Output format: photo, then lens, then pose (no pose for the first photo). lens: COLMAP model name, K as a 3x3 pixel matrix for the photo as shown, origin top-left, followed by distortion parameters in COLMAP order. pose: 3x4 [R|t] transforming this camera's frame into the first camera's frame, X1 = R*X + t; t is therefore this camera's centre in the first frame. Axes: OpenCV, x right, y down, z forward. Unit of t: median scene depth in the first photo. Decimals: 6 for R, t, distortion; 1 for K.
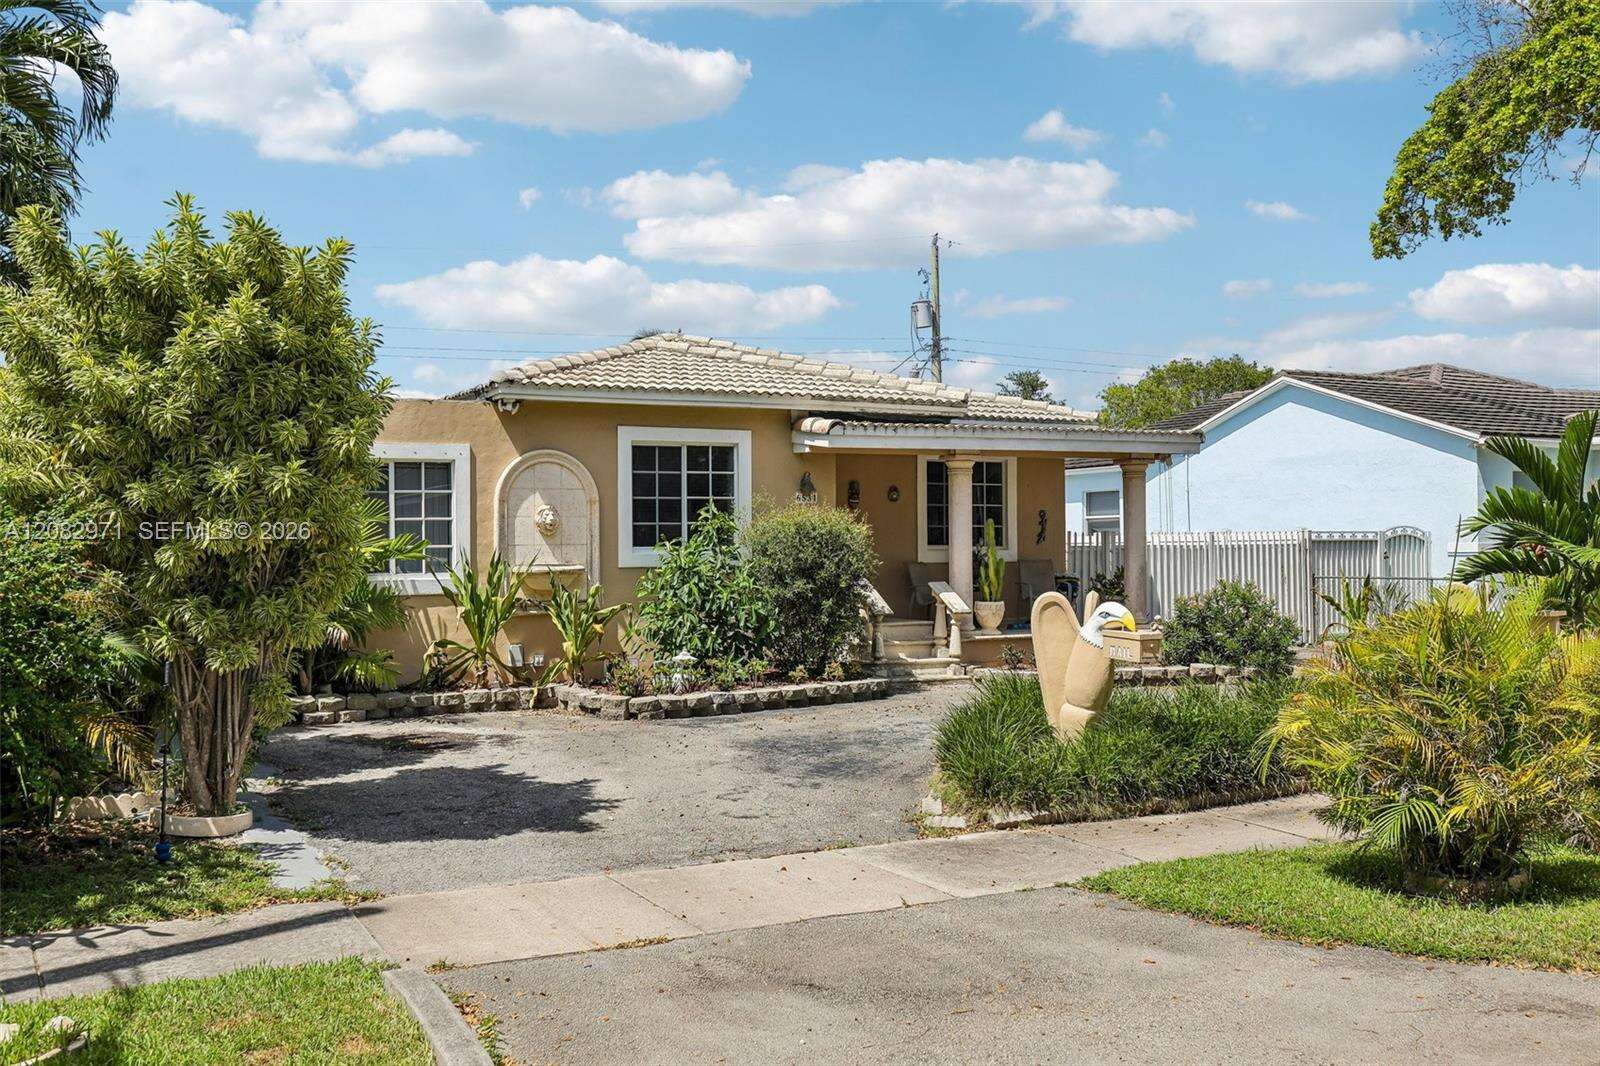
lens RADIAL K [[1548.1, 0, 800.0], [0, 1548.1, 533.0], [0, 0, 1]] dist [-0.009804, -0.008268]
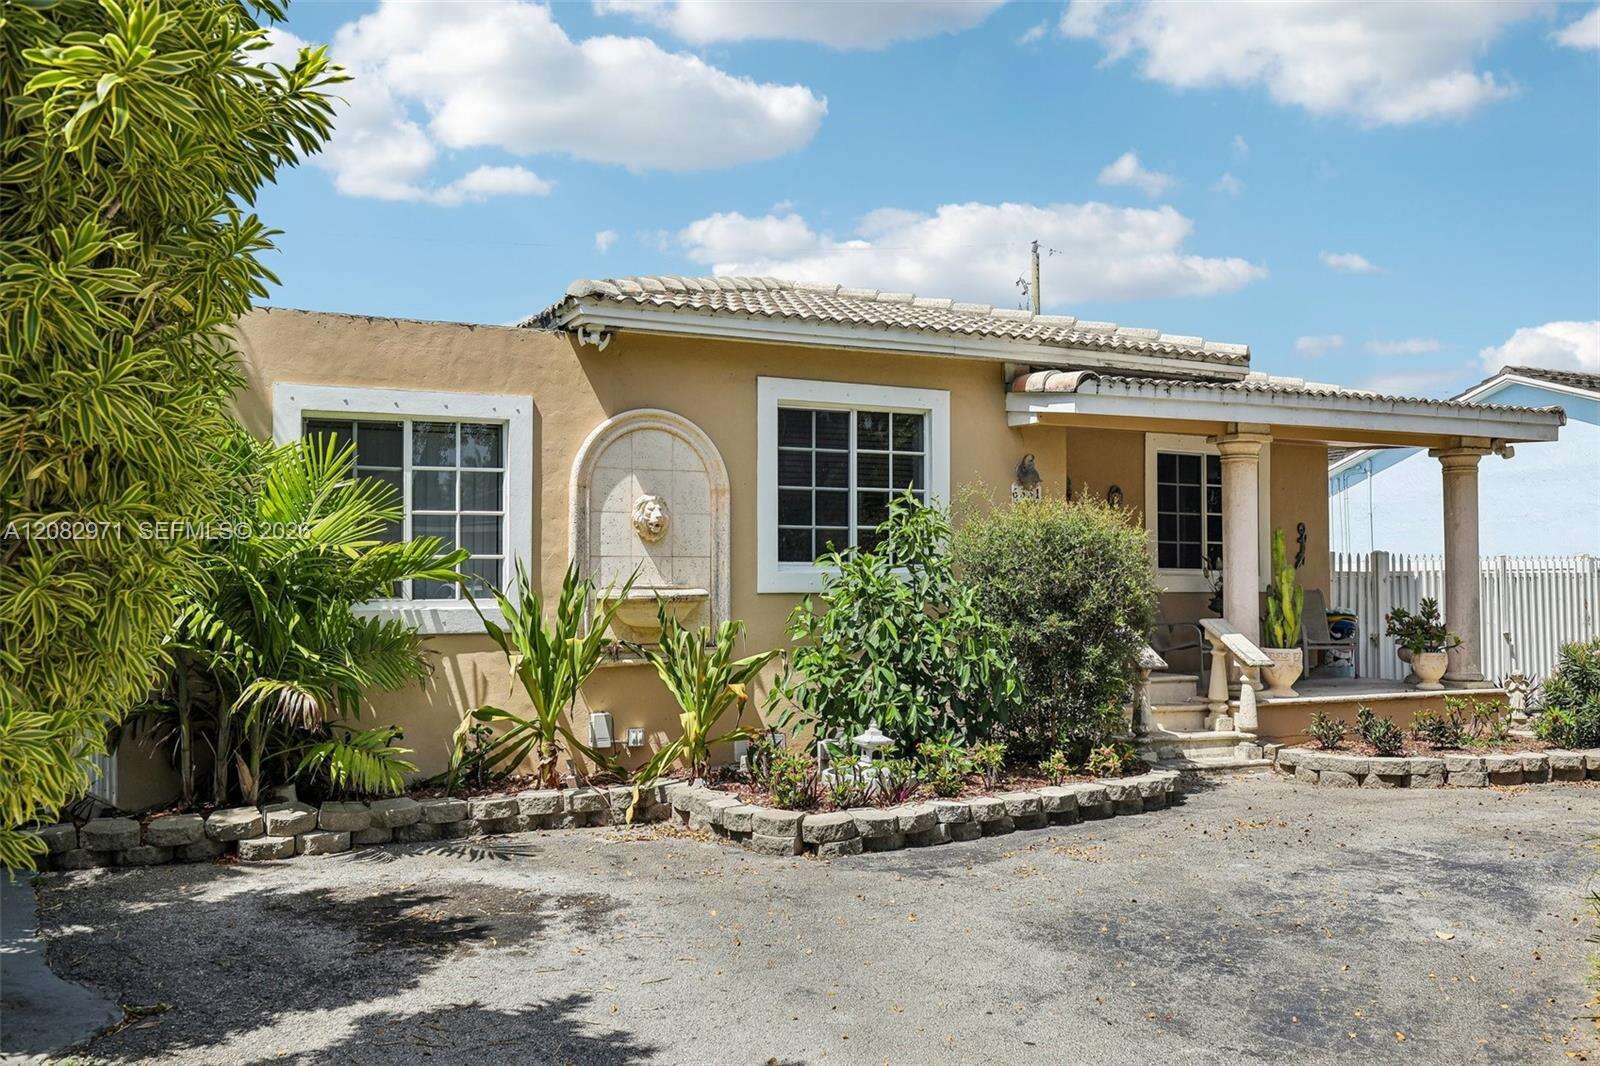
lens RADIAL K [[1423.2, 0, 793.5], [0, 1423.2, 532.5], [0, 0, 1]] dist [-0.003983, 0.001306]
pose [[0.999617, 0.005835, -0.027034, -0.089446], [-0.006601, 0.999577, -0.028328, 0.014181], [0.026857, 0.028495, 0.999233, 0.417297]]
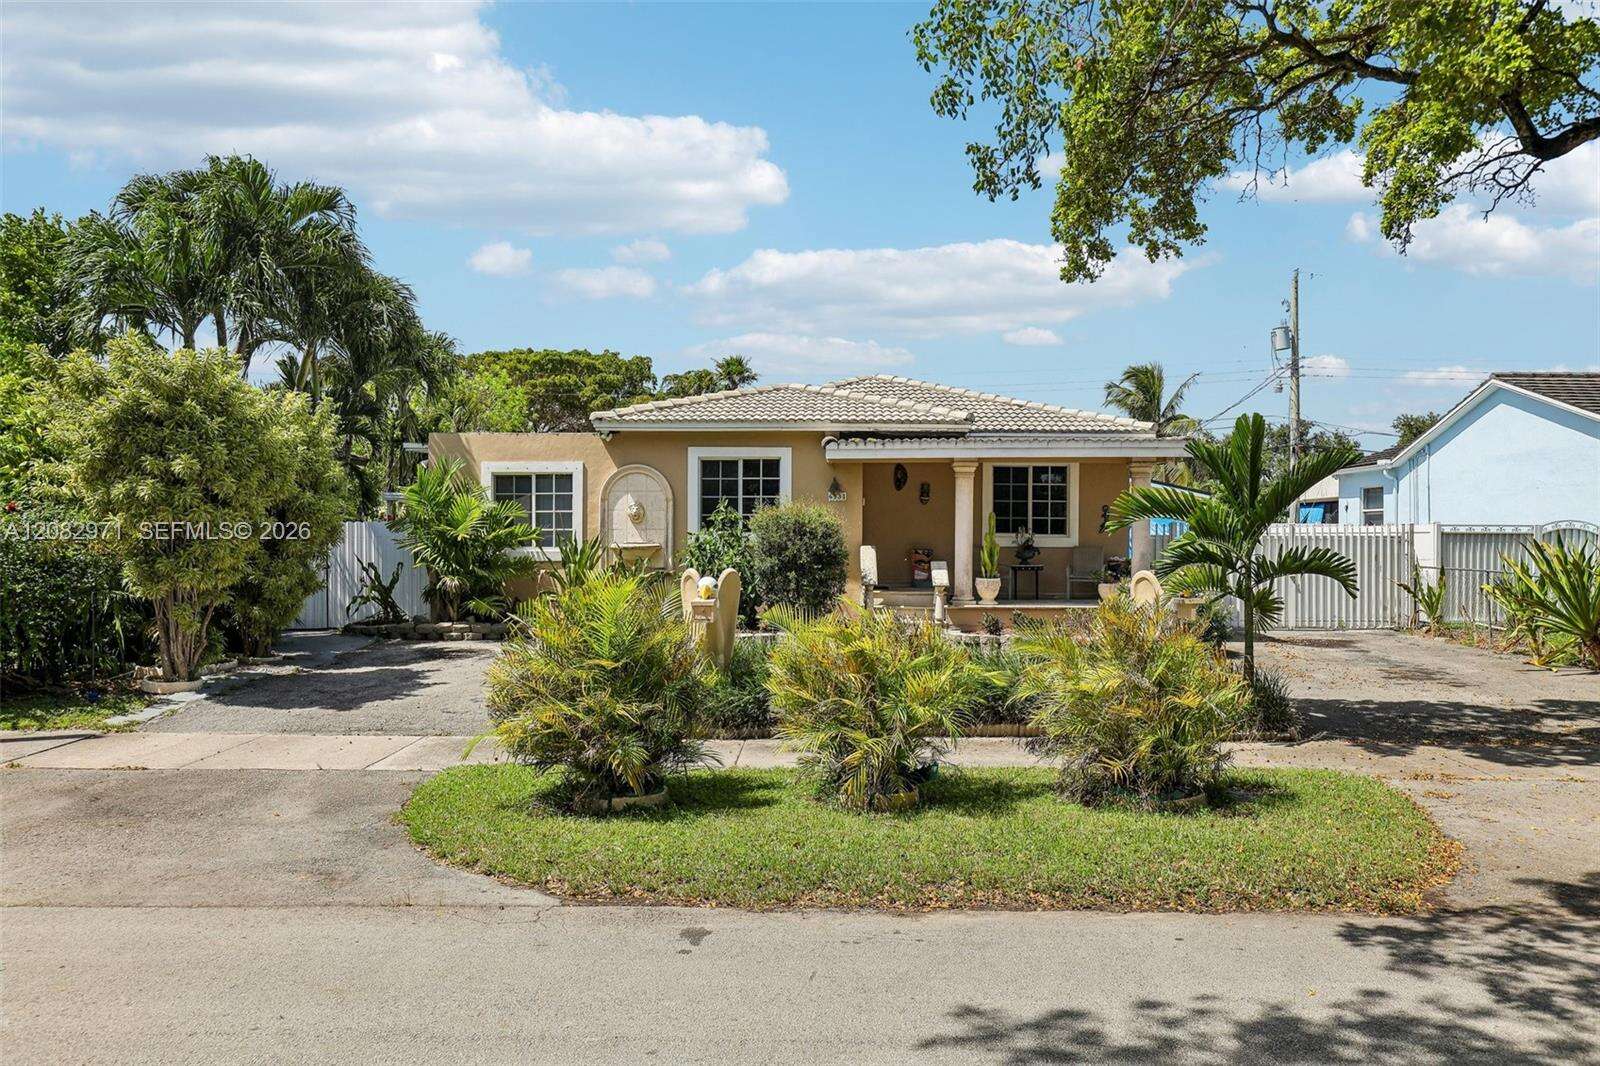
lens RADIAL K [[1145.1, 0, 800.0], [0, 1145.1, 533.0], [0, 0, 1]] dist [0.005318, 0.001179]
pose [[0.864855, 0.012554, -0.501865, 0.525833], [-0.006551, 0.999884, 0.013722, -0.004804], [0.501979, -0.008580, 0.864837, 0.139684]]
